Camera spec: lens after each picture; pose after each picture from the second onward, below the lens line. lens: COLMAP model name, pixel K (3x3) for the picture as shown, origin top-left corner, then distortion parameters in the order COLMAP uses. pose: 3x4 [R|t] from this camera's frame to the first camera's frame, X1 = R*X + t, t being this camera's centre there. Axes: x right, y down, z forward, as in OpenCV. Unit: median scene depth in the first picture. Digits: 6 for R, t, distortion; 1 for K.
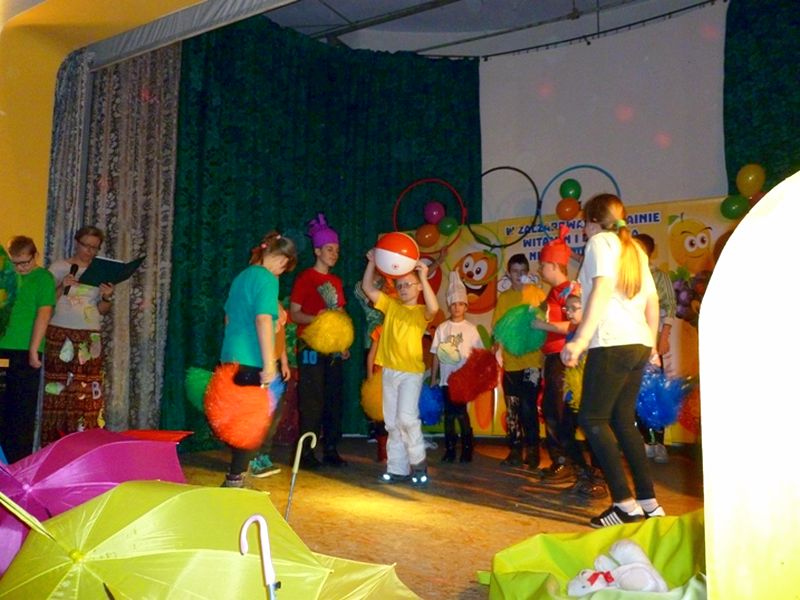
lens RADIAL K [[681.9, 0, 394.0], [0, 681.9, 306.1], [0, 0, 1]] dist [-0.021557, 0.001512]
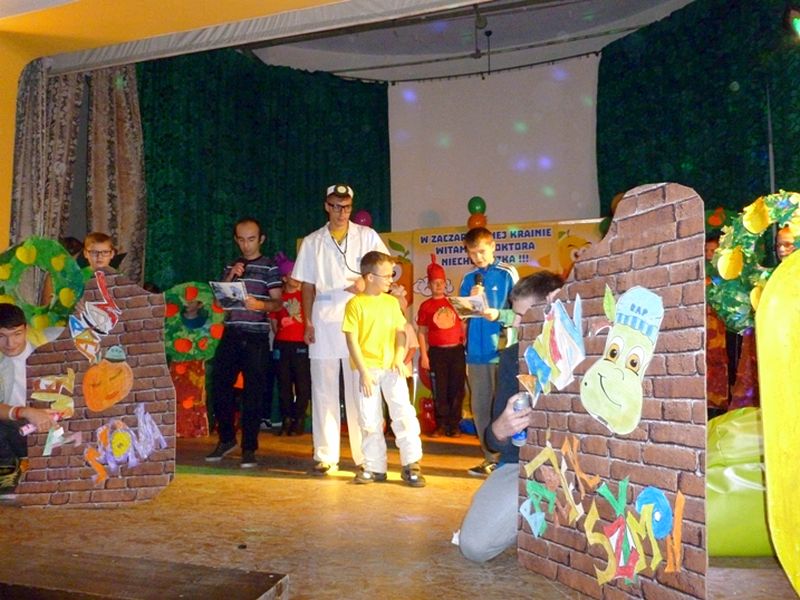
lens RADIAL K [[681.9, 0, 390.8], [0, 681.9, 303.2], [0, 0, 1]] dist [-0.021557, 0.001512]
pose [[0.972515, 0.003515, 0.232814, -0.160533], [-0.003314, 0.999994, -0.001253, -0.002300], [-0.232817, 0.000447, 0.972520, -0.107360]]
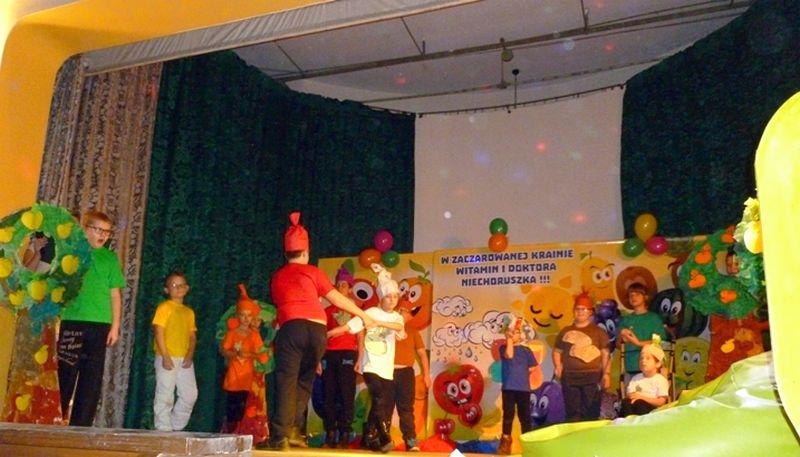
lens RADIAL K [[683.9, 0, 394.3], [0, 683.9, 302.7], [0, 0, 1]] dist [-0.021941, -0.005282]
pose [[0.979904, 0.064077, 0.188900, -0.131615], [-0.043019, 0.992601, -0.113542, 0.099674], [-0.194778, 0.103133, 0.975410, -0.095615]]
